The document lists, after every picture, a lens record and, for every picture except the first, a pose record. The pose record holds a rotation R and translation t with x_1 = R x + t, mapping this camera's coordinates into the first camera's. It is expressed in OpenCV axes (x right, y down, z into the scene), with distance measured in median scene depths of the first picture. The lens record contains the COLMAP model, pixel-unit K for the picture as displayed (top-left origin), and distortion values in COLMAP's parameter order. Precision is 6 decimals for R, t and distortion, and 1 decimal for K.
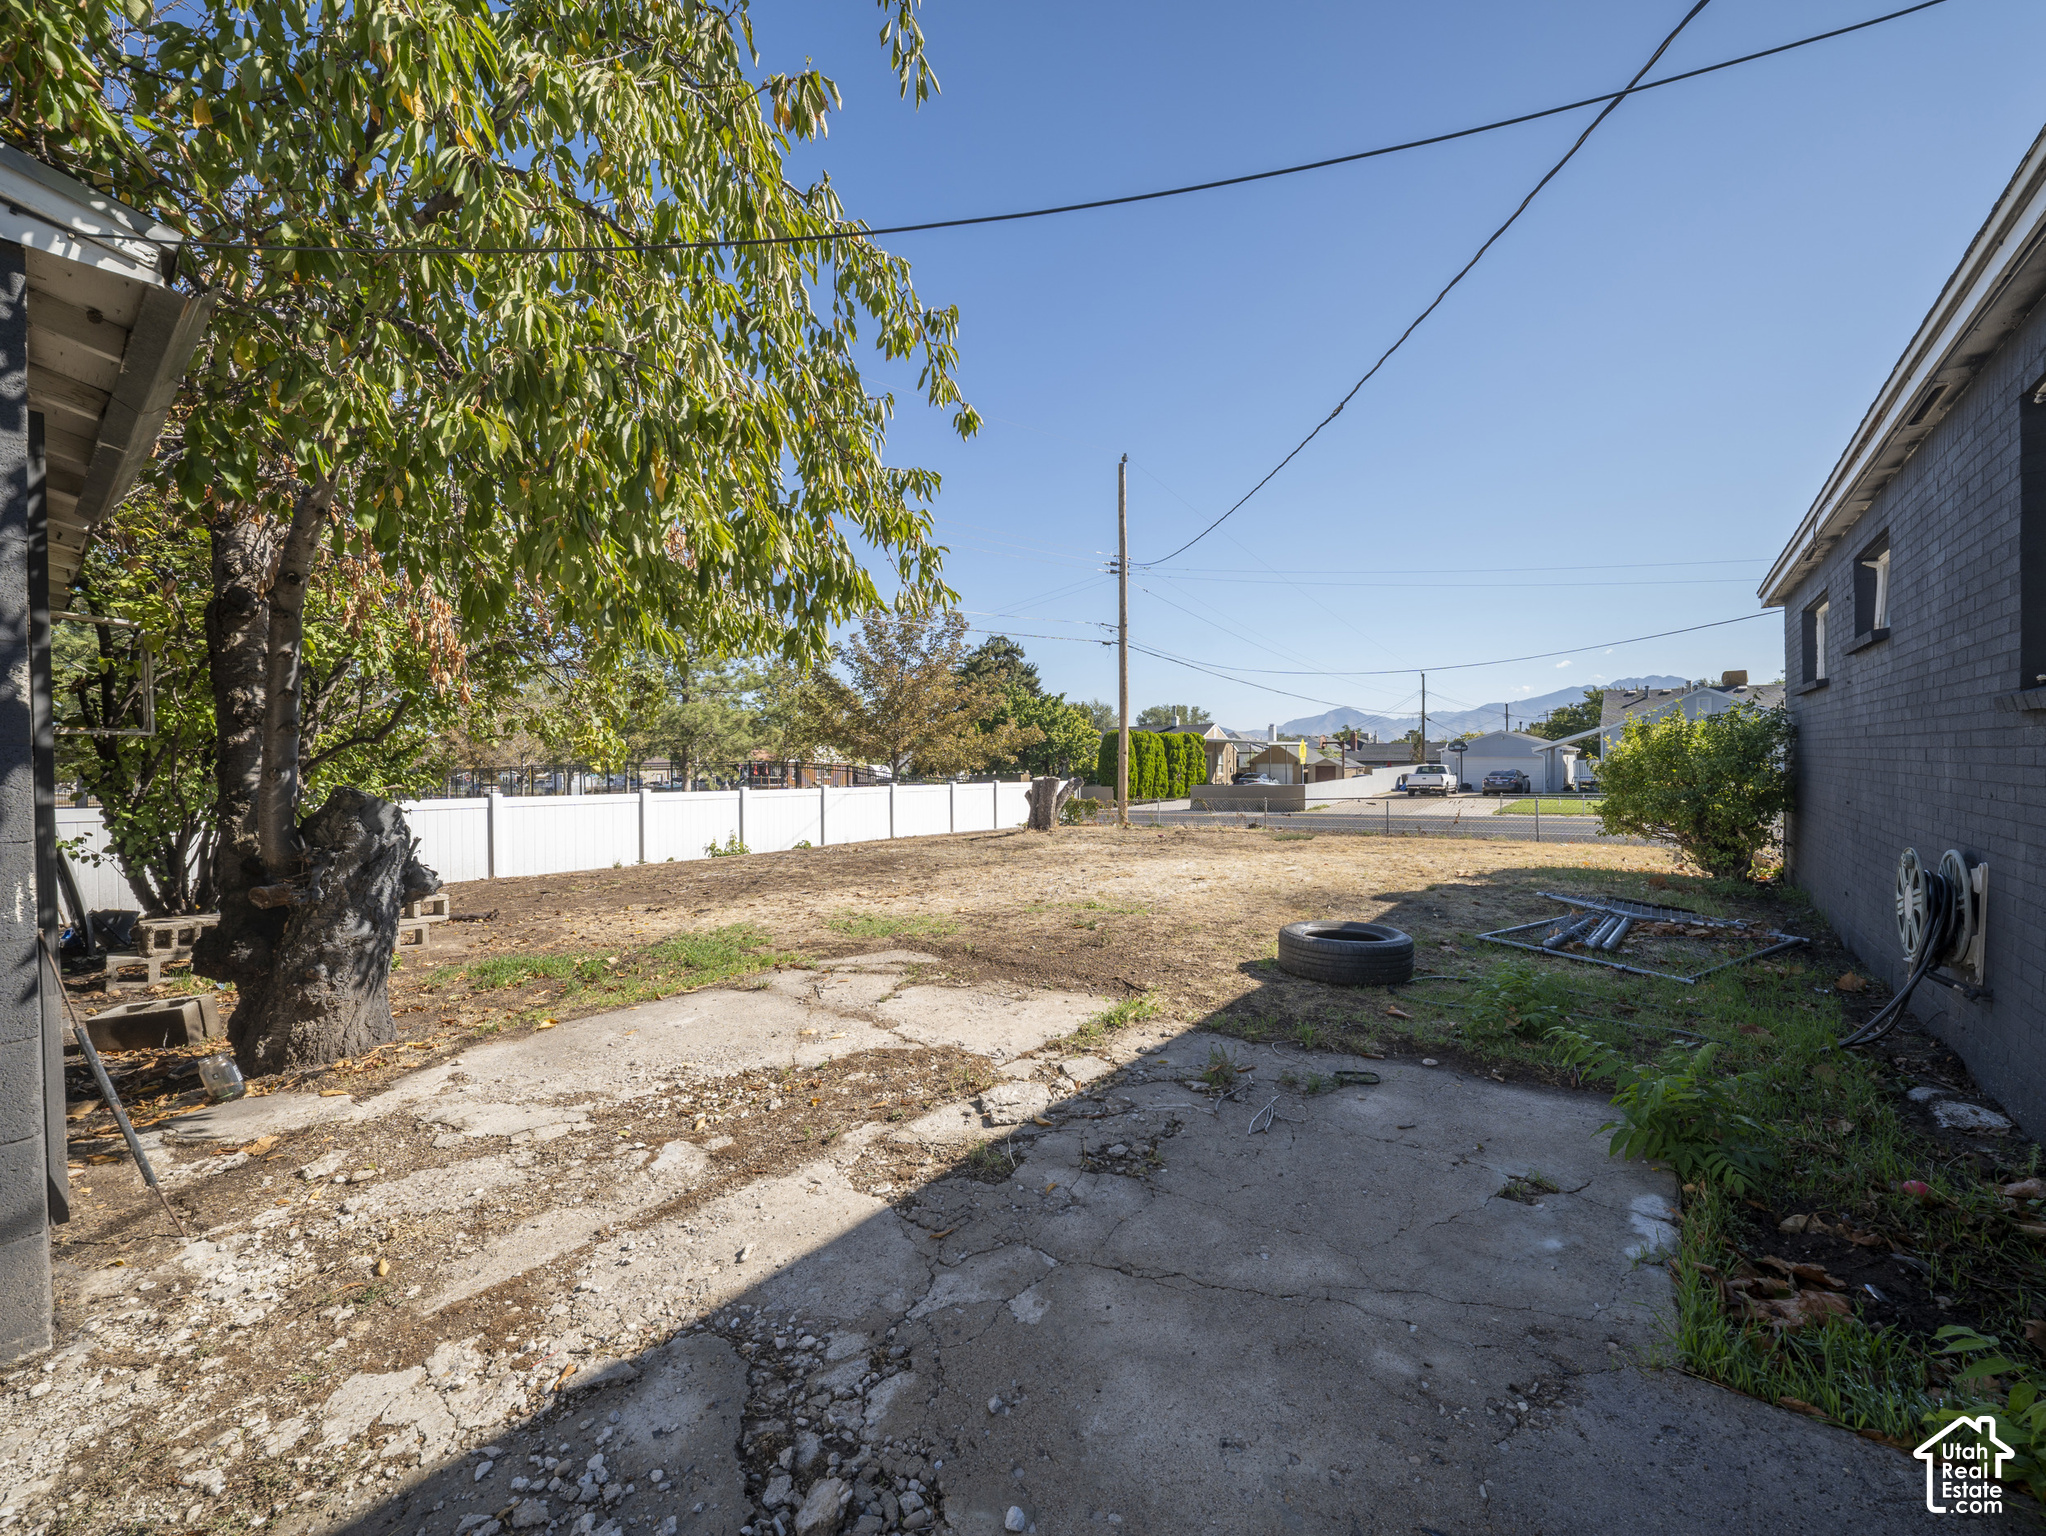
lens RADIAL K [[798.6, 0, 1018.2], [0, 798.6, 771.9], [0, 0, 1]] dist [-0.000629, -0.004485]
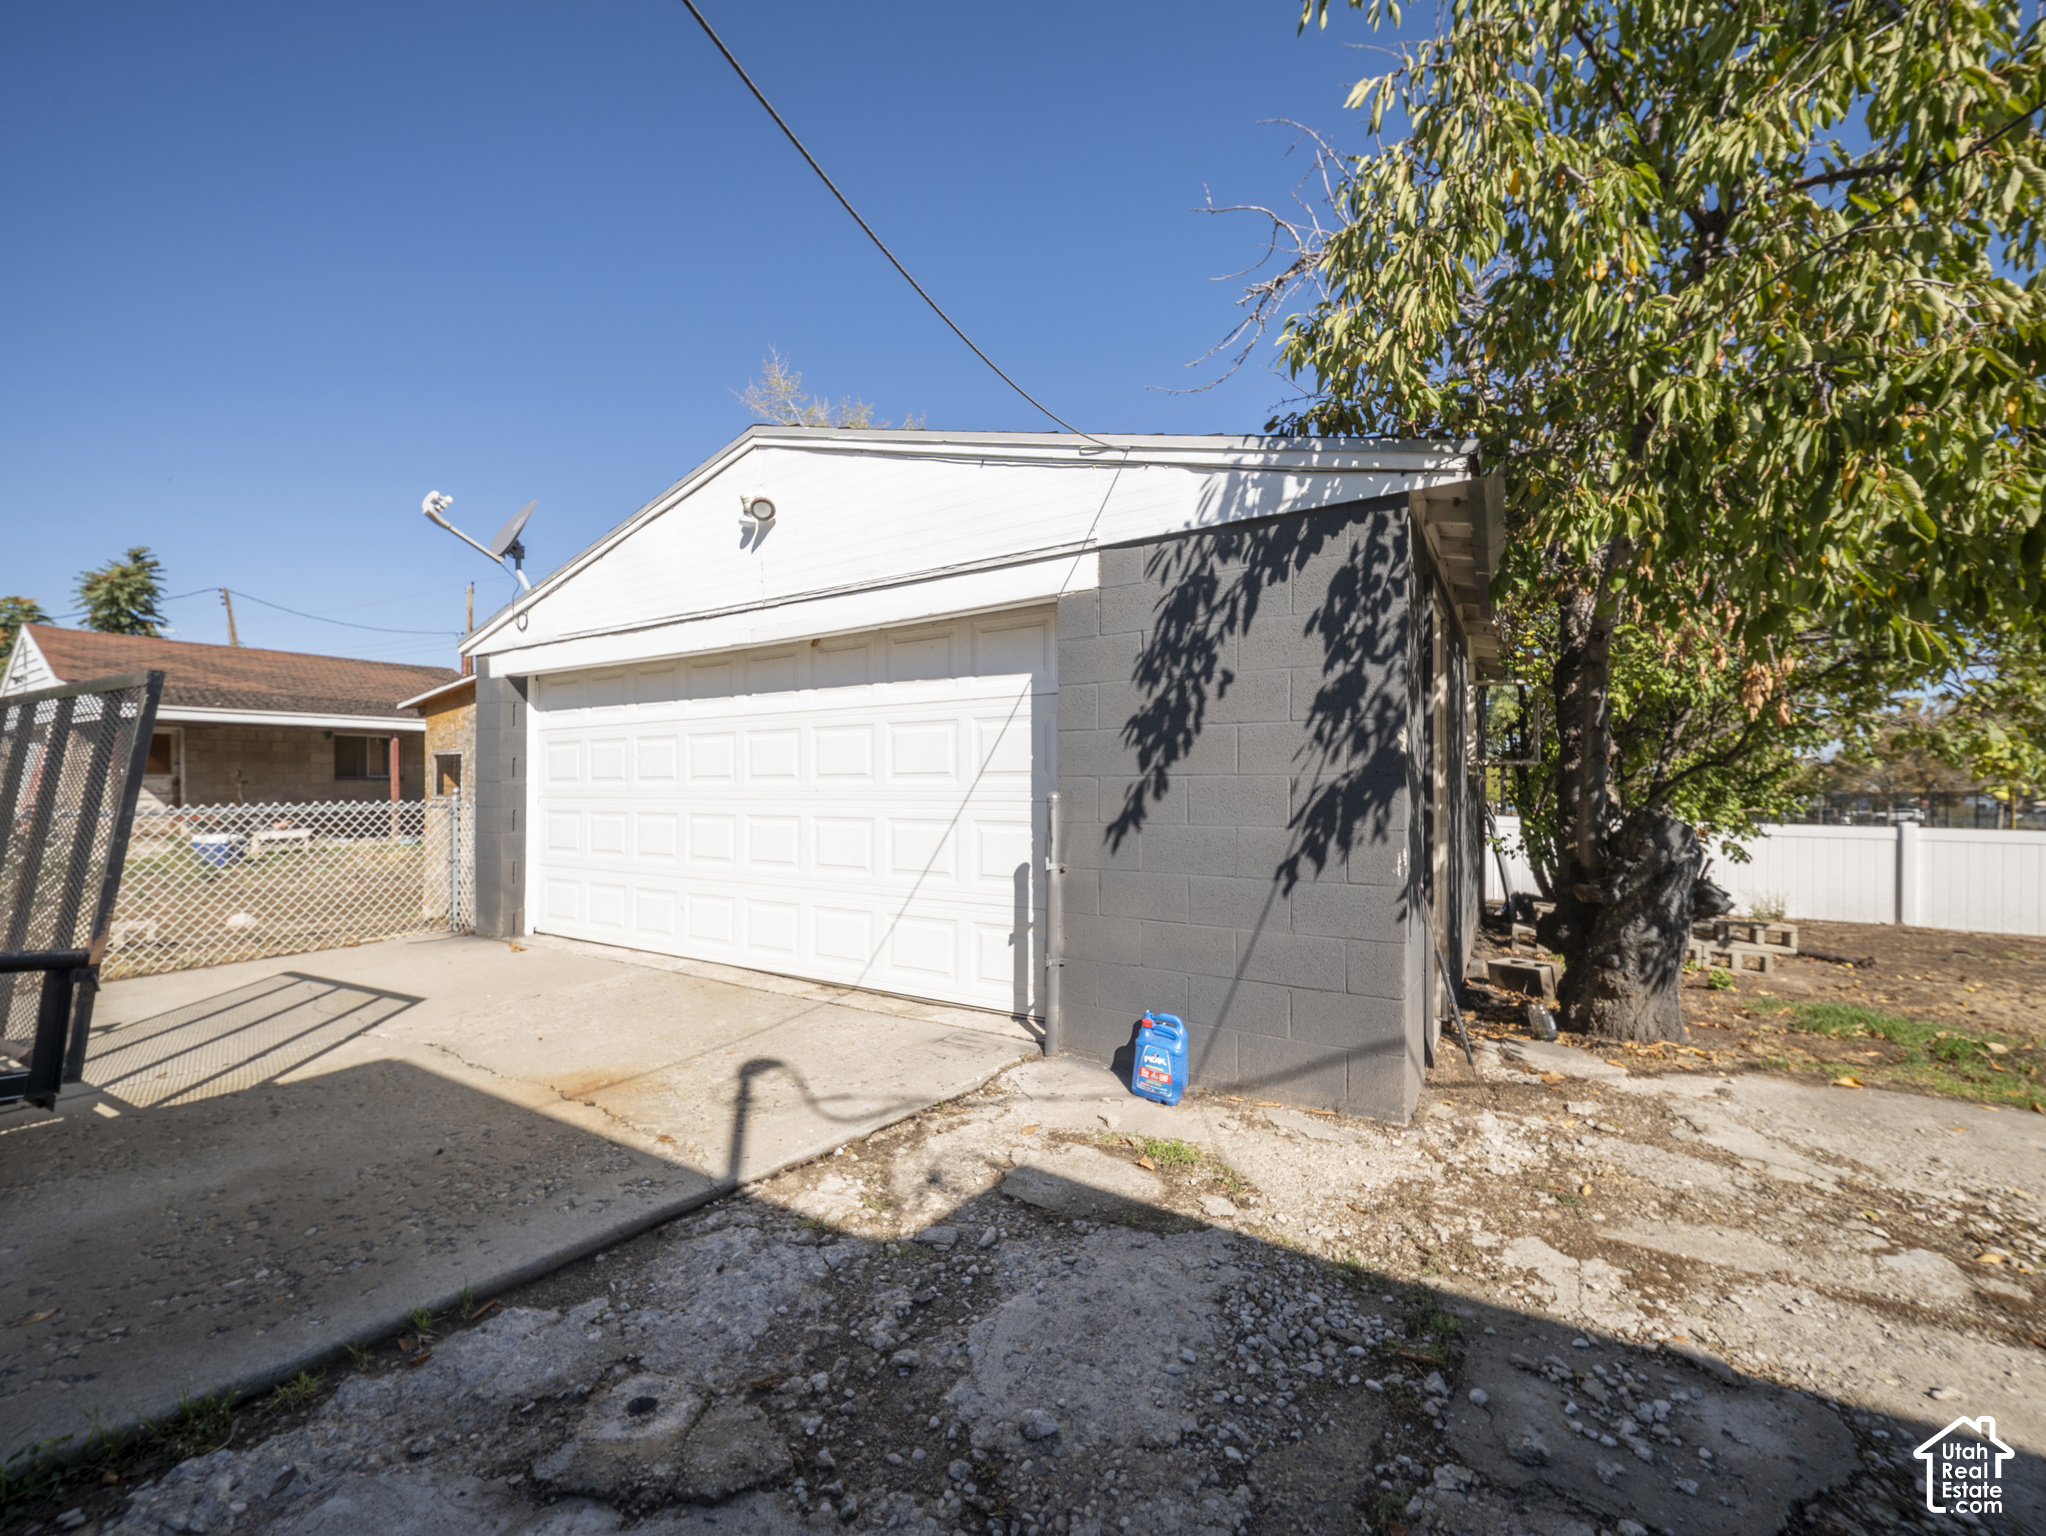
lens RADIAL K [[816.6, 0, 1022.4], [0, 816.6, 783.3], [0, 0, 1]] dist [0.000272, -0.000007]
pose [[0.114437, 0.006366, -0.993410, 0.227001], [-0.017895, 0.999830, 0.004345, -0.004686], [0.993269, 0.017279, 0.114531, -0.025868]]
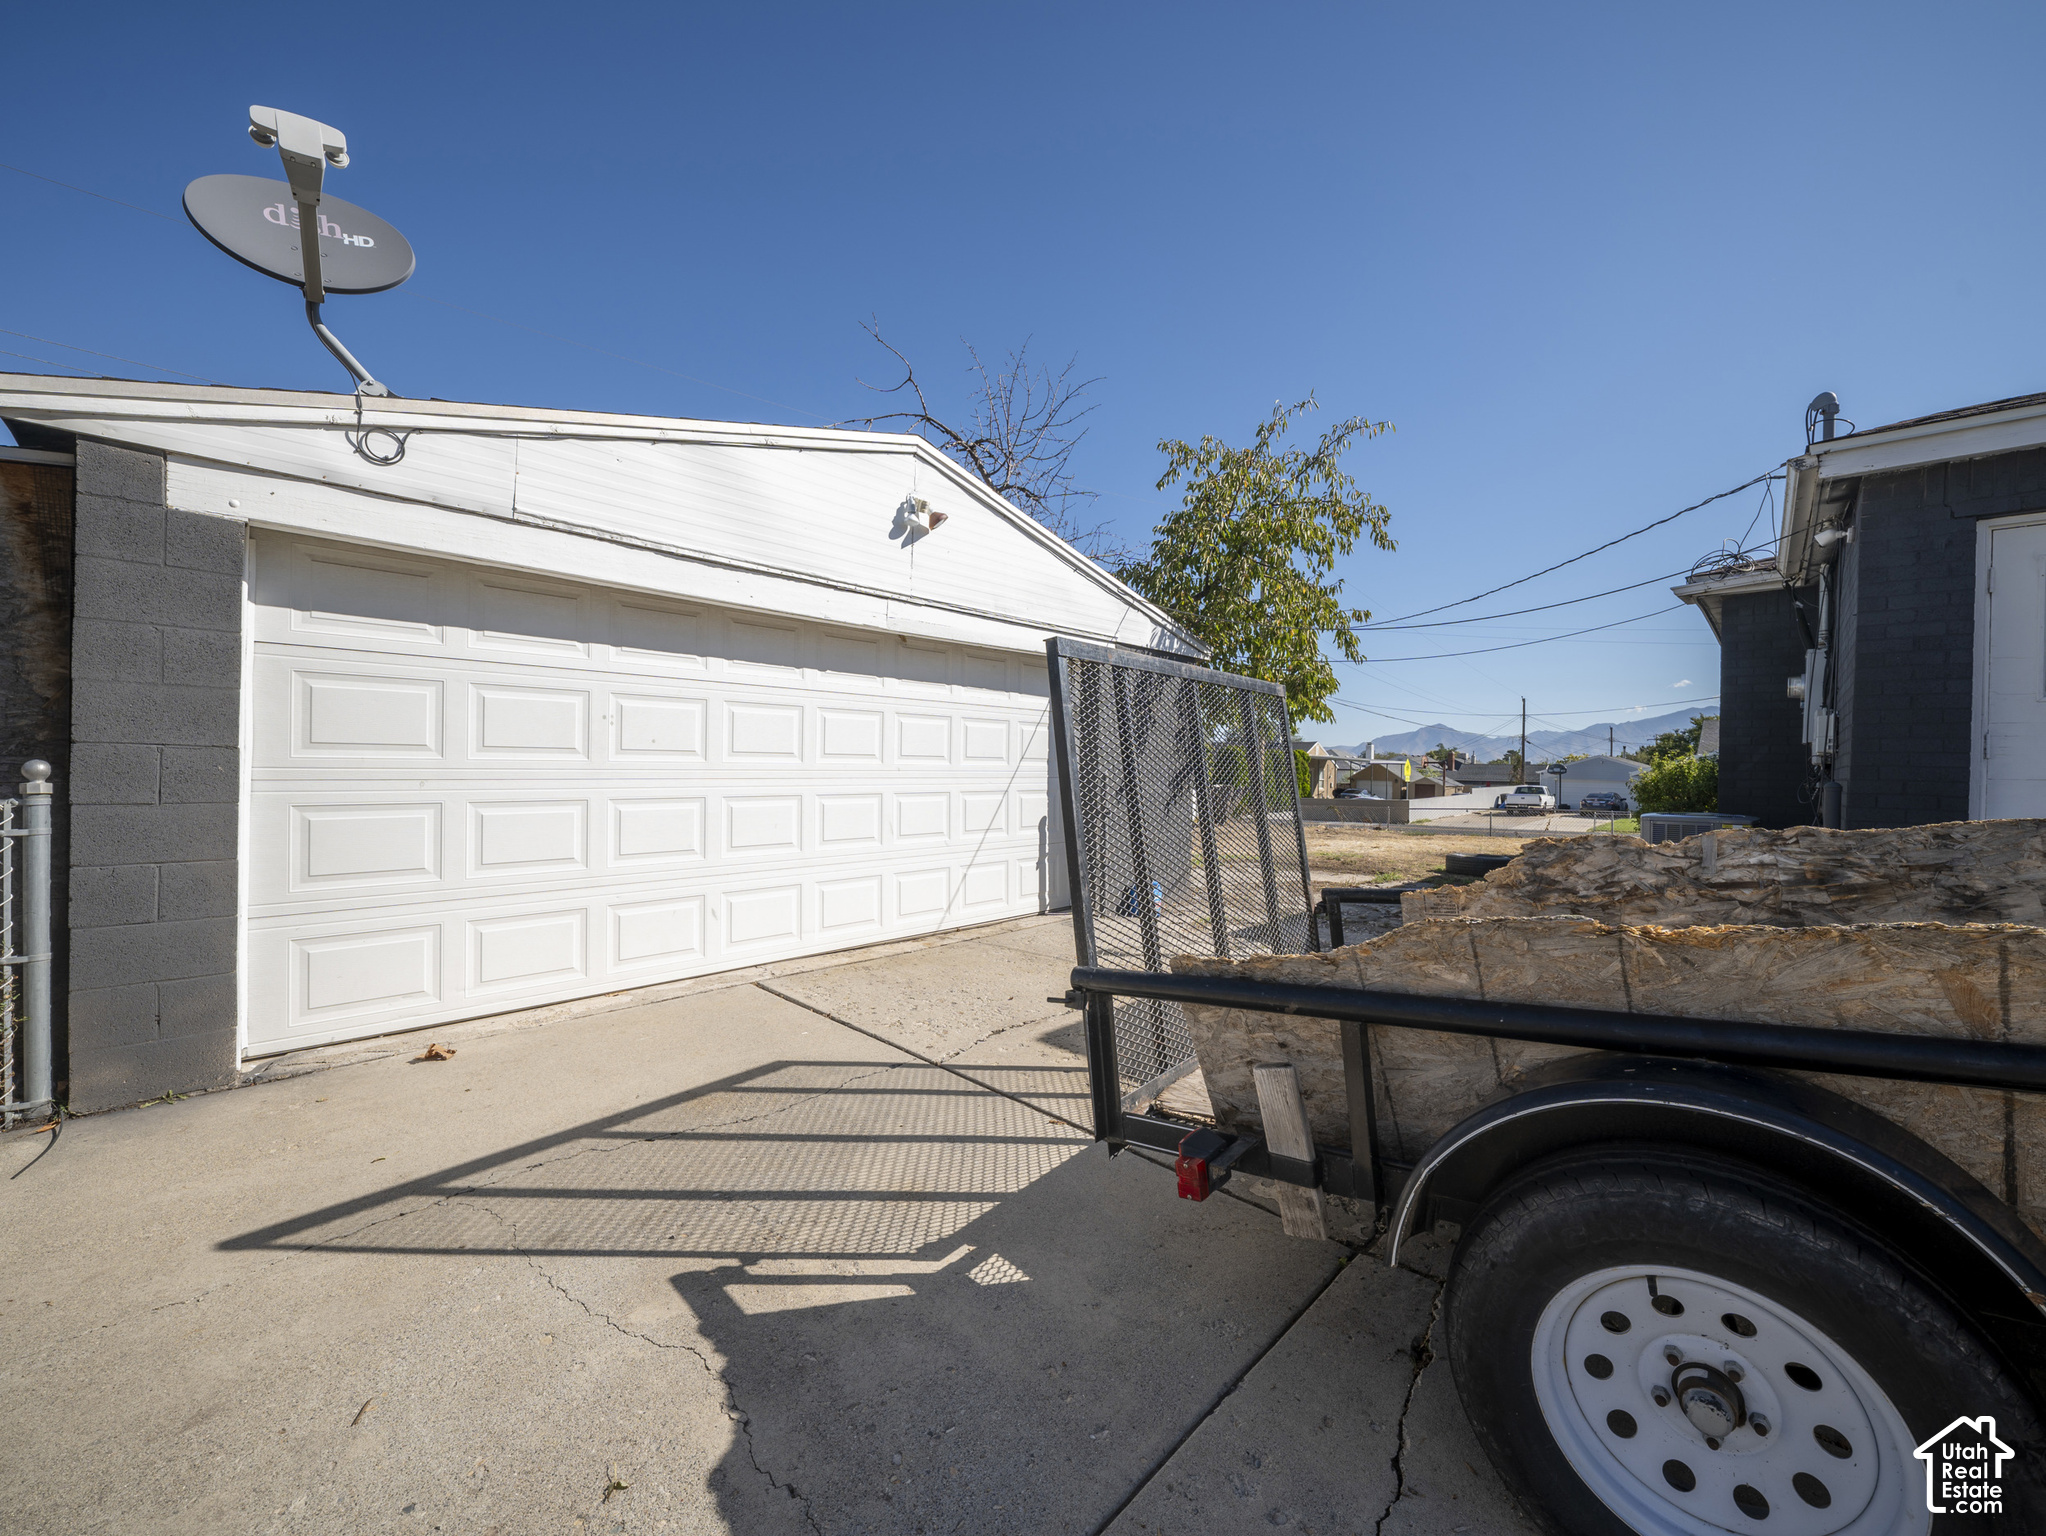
lens RADIAL K [[798.6, 0, 1018.2], [0, 798.6, 771.9], [0, 0, 1]] dist [-0.000629, -0.004485]
pose [[0.995163, 0.027030, -0.094449, -0.988524], [-0.028091, 0.999556, -0.009922, 0.038050], [0.094139, 0.012527, 0.995480, -1.972633]]
